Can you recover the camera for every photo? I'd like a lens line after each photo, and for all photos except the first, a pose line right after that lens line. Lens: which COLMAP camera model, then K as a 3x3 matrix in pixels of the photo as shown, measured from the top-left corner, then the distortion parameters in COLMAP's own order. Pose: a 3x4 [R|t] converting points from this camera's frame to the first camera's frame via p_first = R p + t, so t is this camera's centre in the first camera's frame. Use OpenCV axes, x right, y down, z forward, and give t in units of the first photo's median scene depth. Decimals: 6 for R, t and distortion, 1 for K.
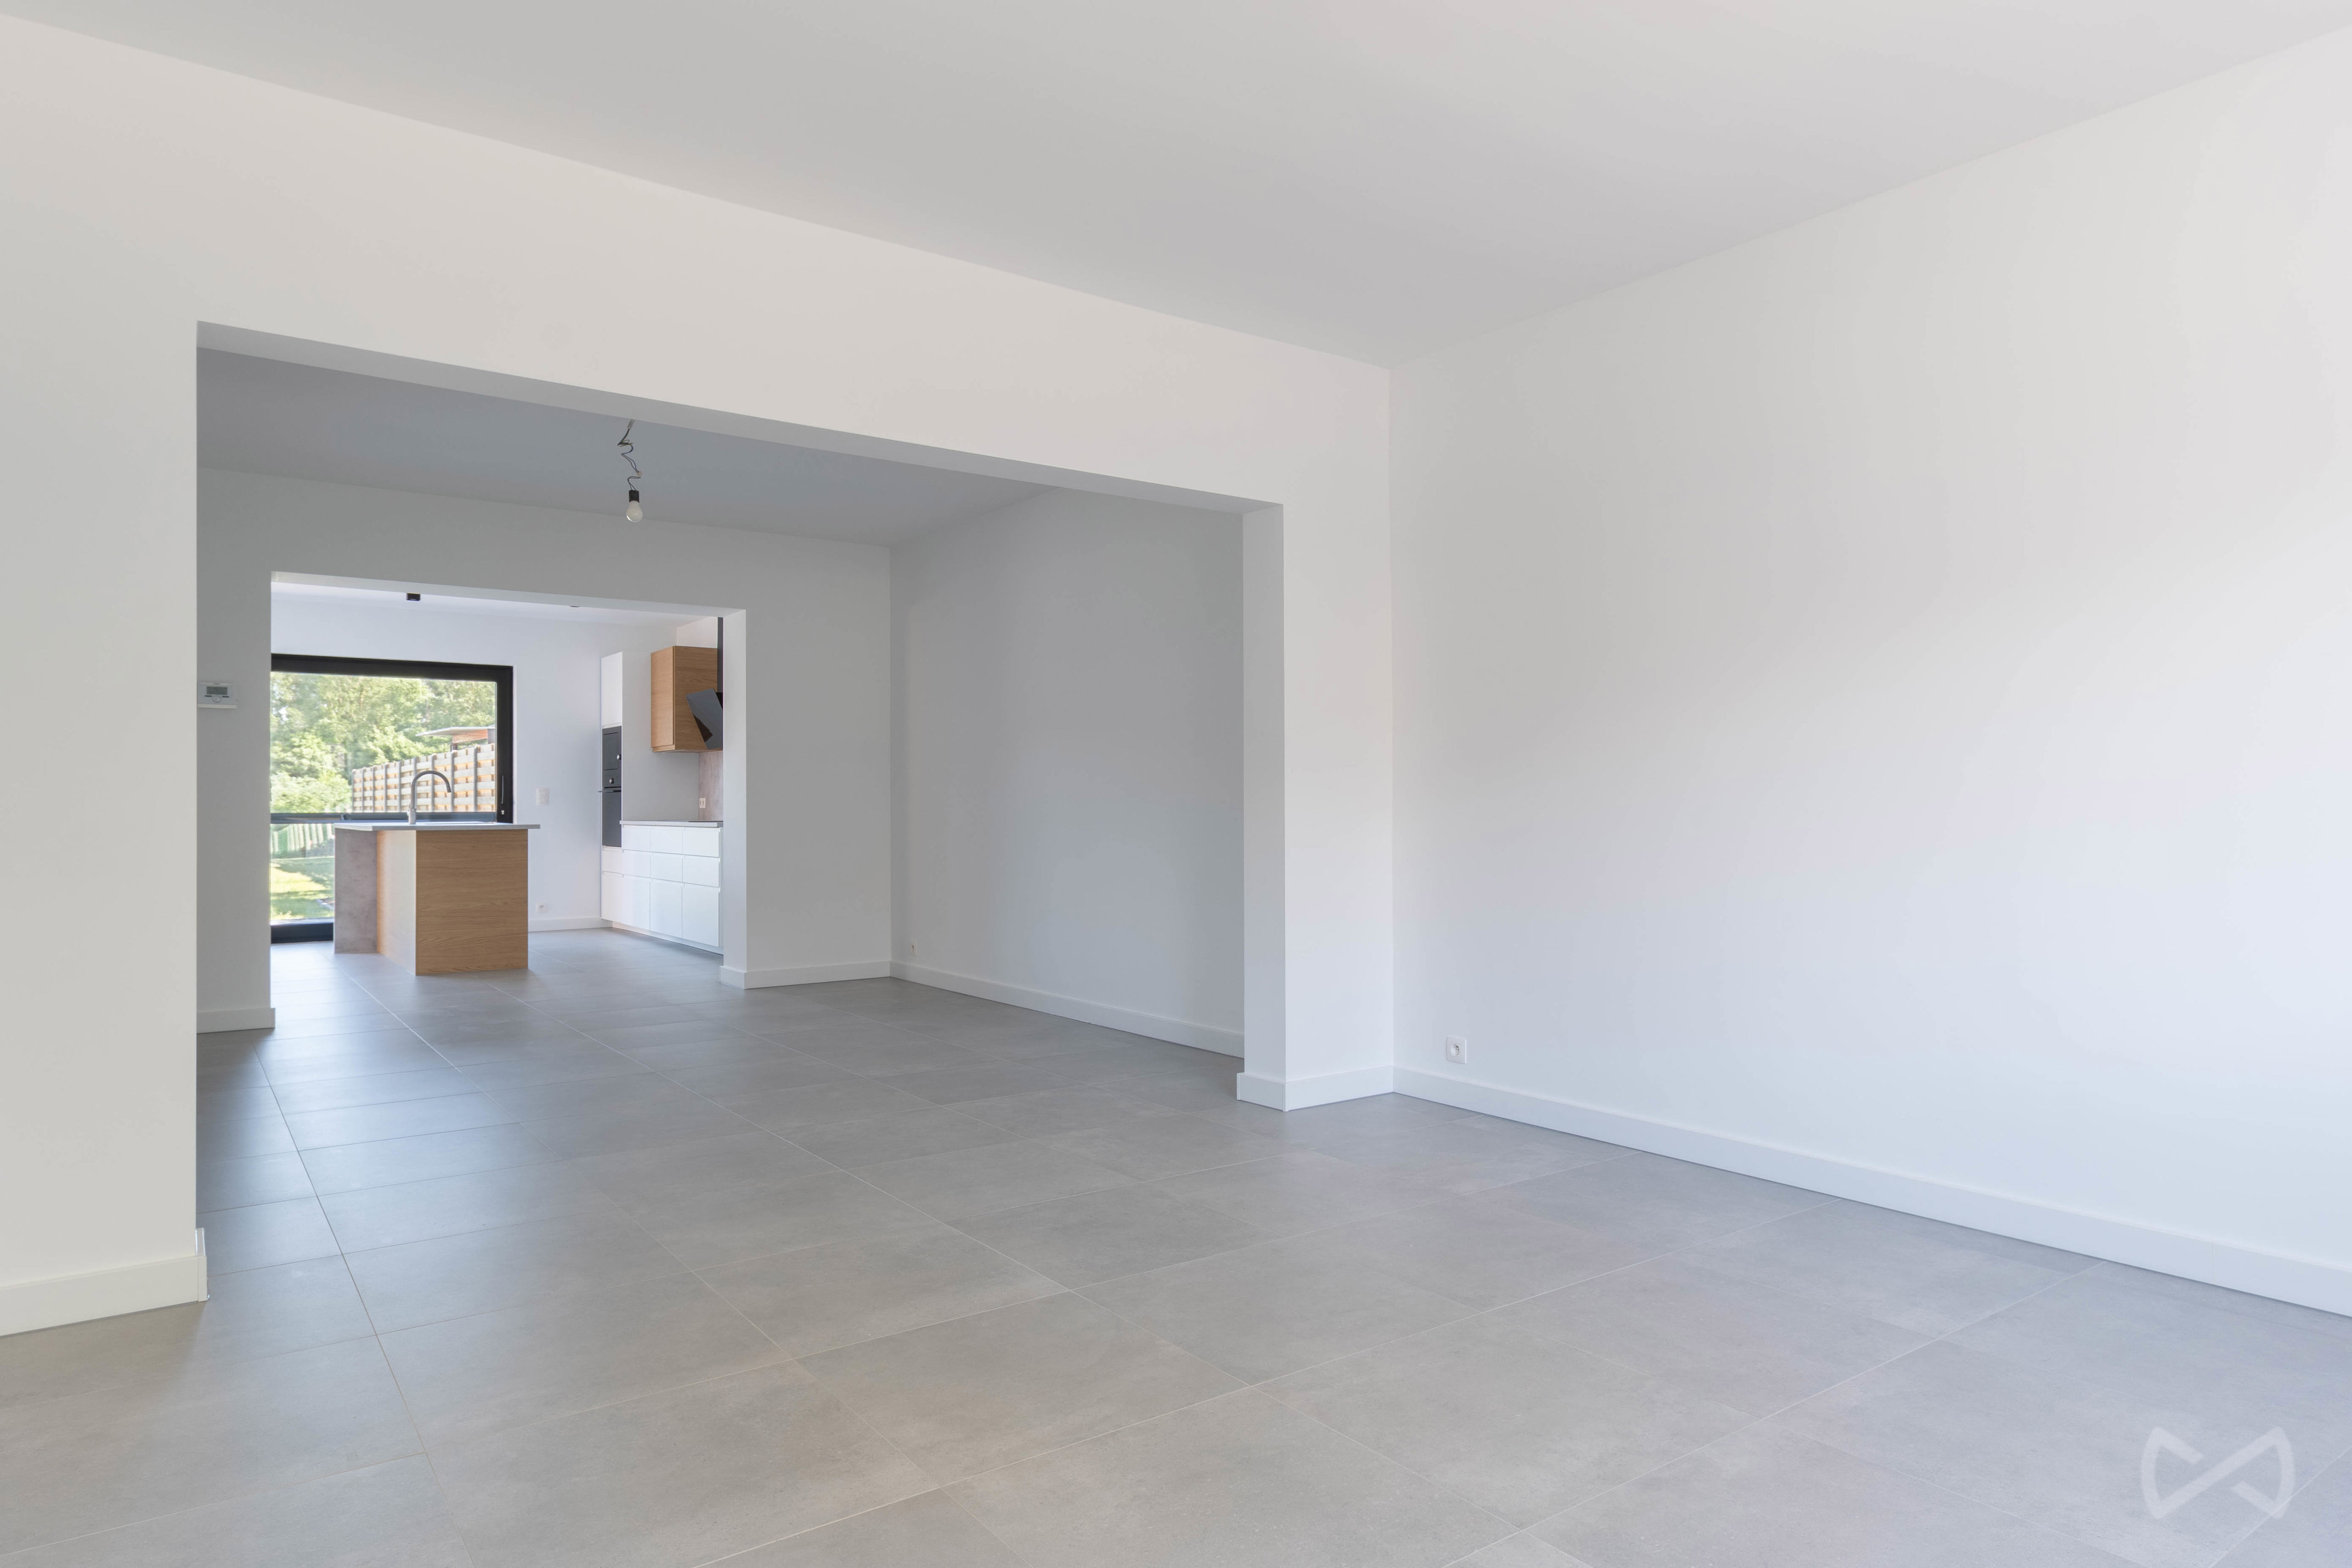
lens RADIAL K [[1409.0, 0, 1176.0], [0, 1409.0, 784.0], [0, 0, 1]] dist [0.003895, 0.001056]
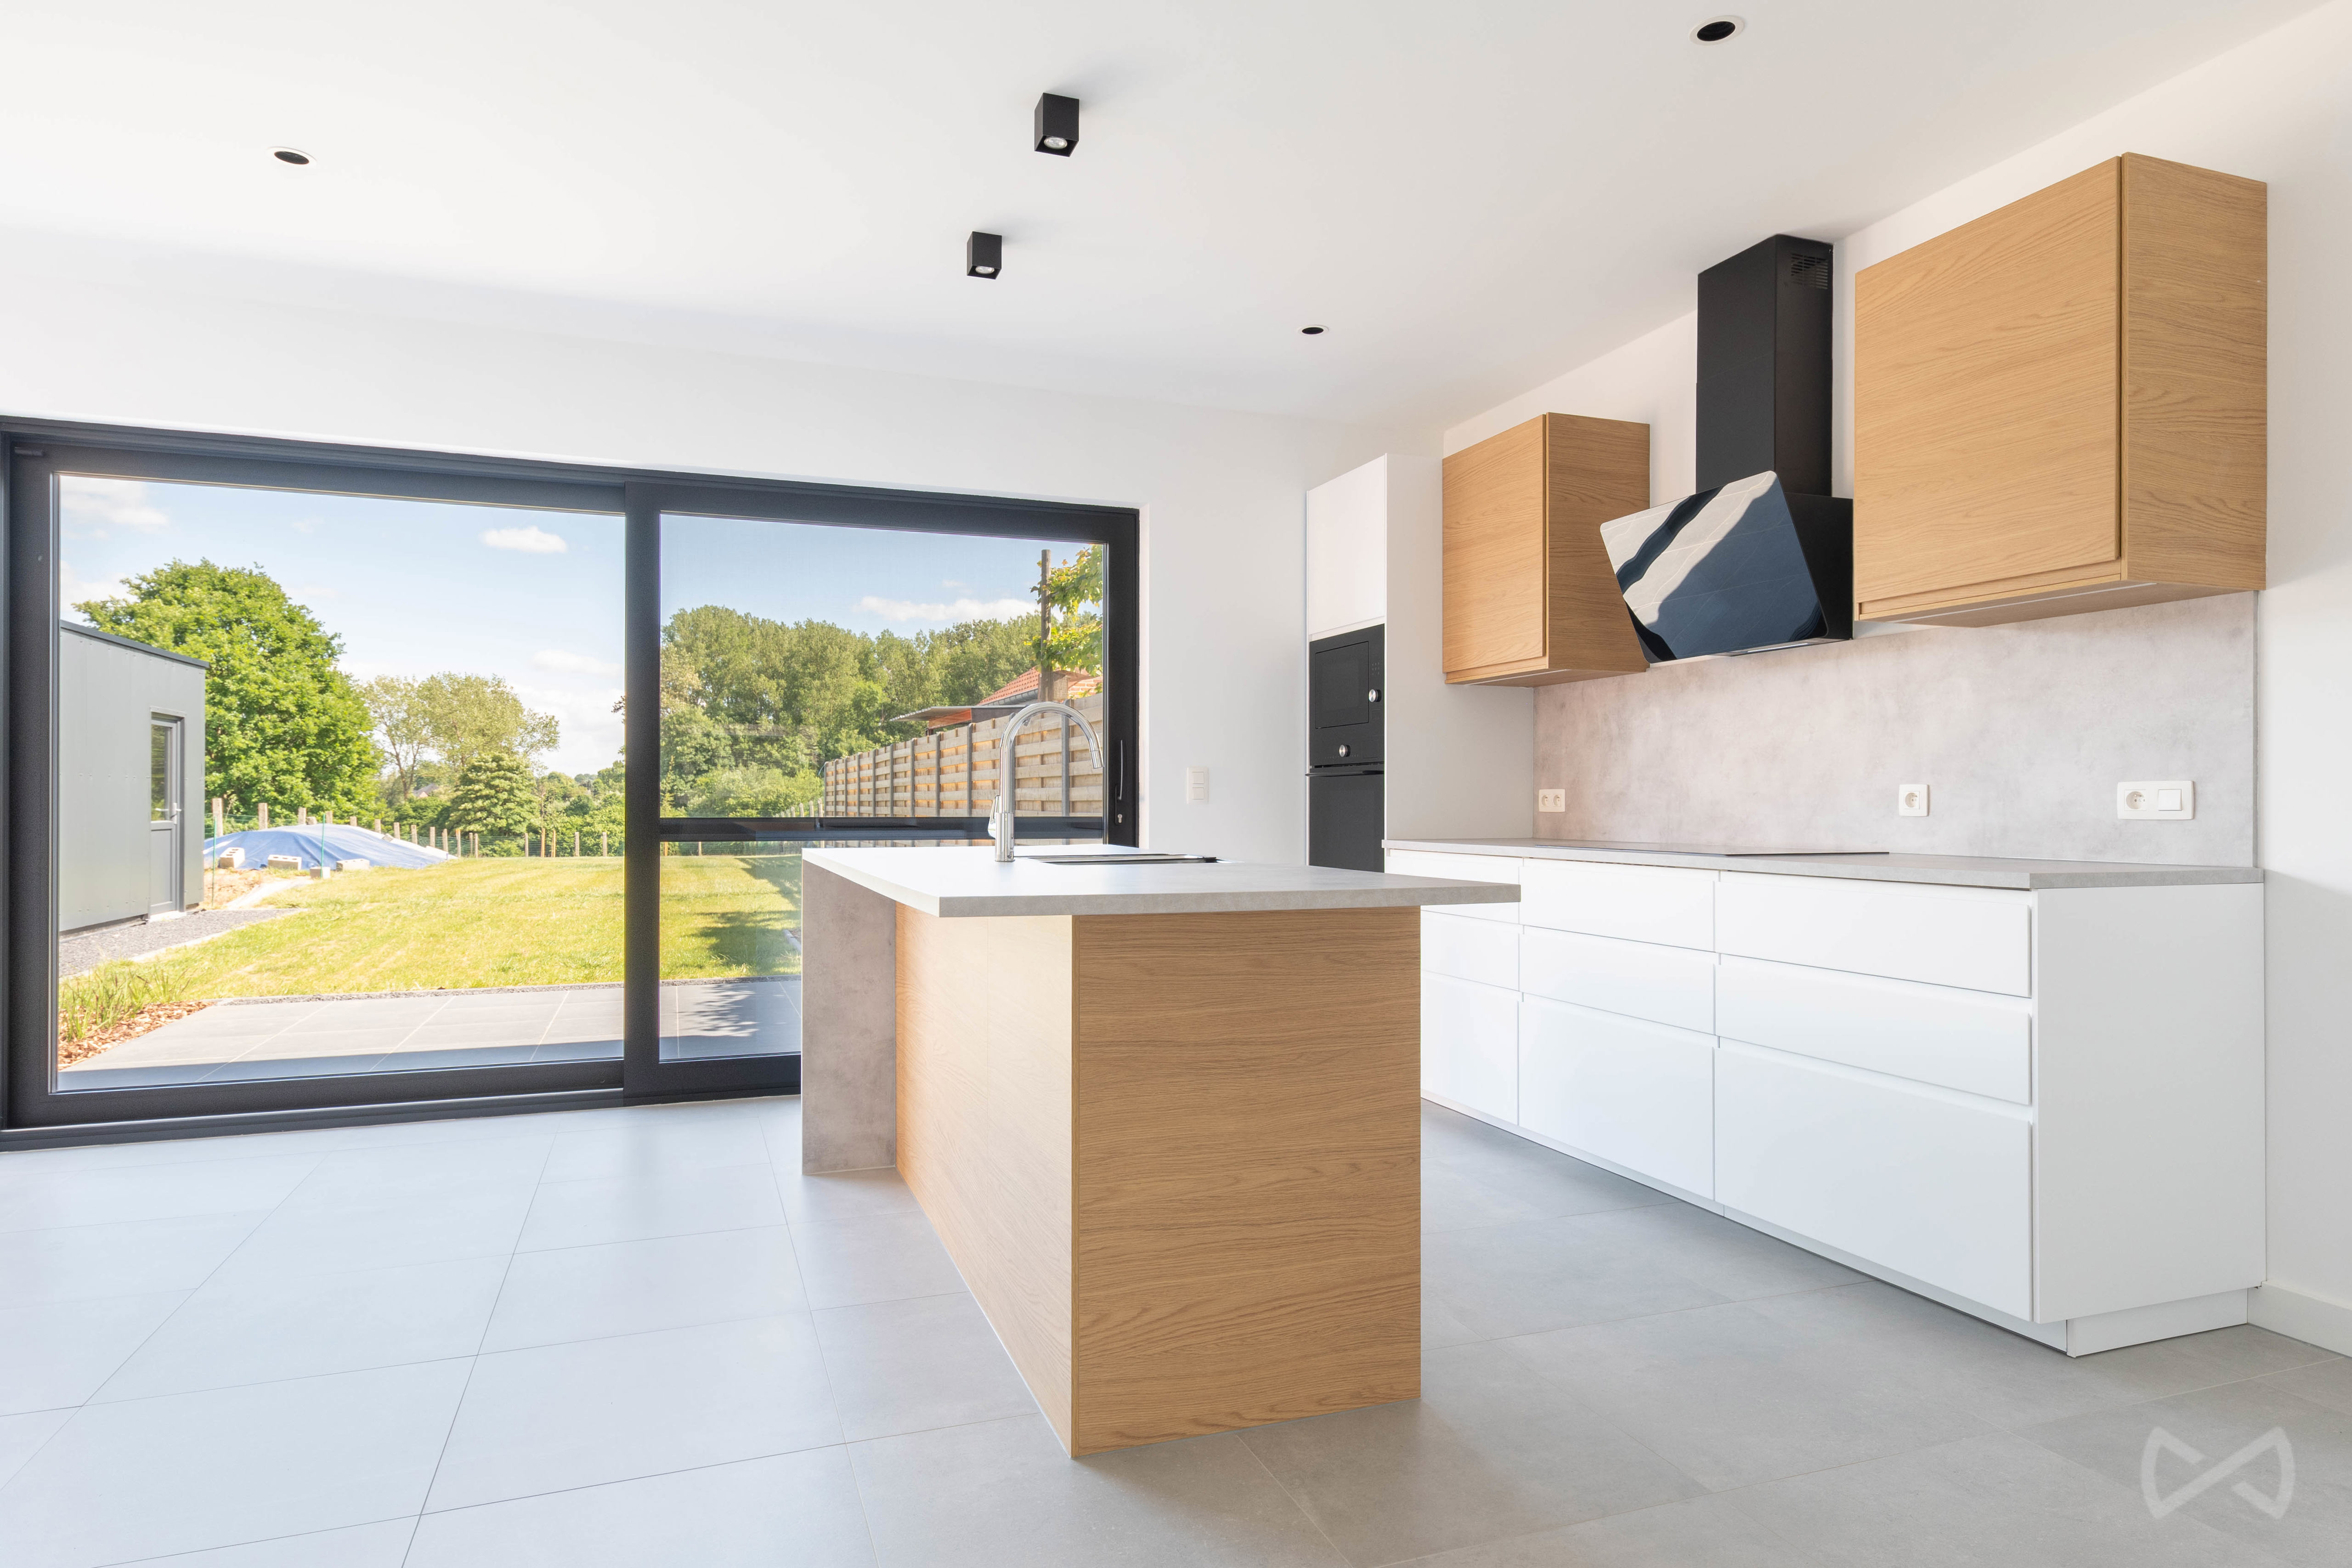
lens RADIAL K [[1337.4, 0, 1172.8], [0, 1337.4, 810.6], [0, 0, 1]] dist [0.007180, 0.002263]
pose [[0.963018, 0.009021, -0.269285, -0.387489], [-0.003585, 0.999780, 0.020672, 0.009588], [0.269412, -0.018942, 0.962839, 0.655083]]
